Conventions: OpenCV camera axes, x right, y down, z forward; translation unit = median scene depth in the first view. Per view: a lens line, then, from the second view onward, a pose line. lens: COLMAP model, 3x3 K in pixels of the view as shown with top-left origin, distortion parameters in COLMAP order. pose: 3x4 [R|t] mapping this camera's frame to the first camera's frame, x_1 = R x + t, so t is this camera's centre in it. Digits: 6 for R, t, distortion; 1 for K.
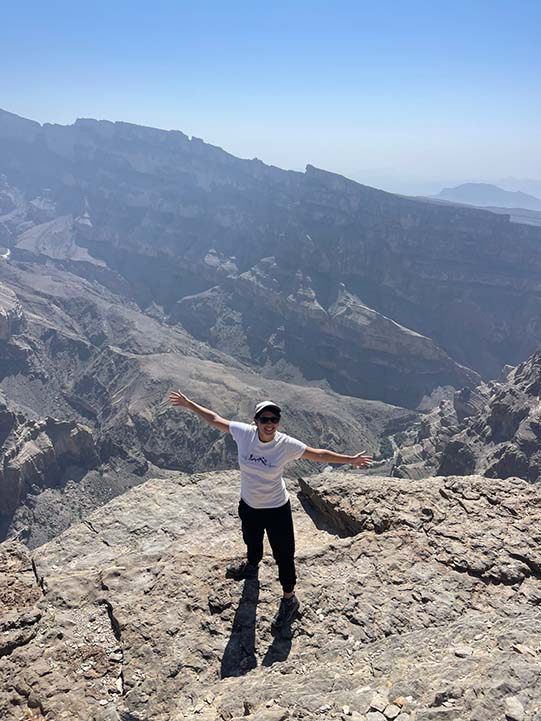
lens RADIAL K [[524.6, 0, 270.3], [0, 524.6, 359.5], [0, 0, 1]] dist [-0.002515, -0.004563]
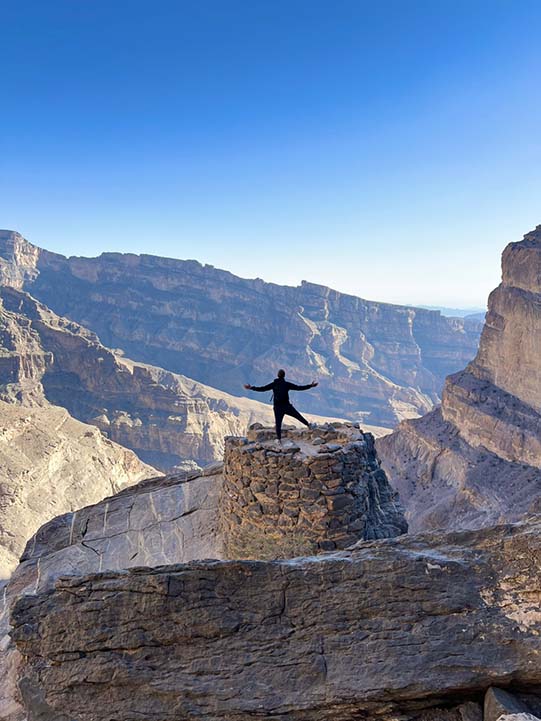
lens RADIAL K [[524.6, 0, 270.7], [0, 524.6, 360.0], [0, 0, 1]] dist [-0.002515, -0.004563]
pose [[0.986802, -0.027919, 0.159505, -0.207381], [0.066134, 0.968615, -0.239605, 0.147288], [-0.147810, 0.246992, 0.957678, -0.253968]]
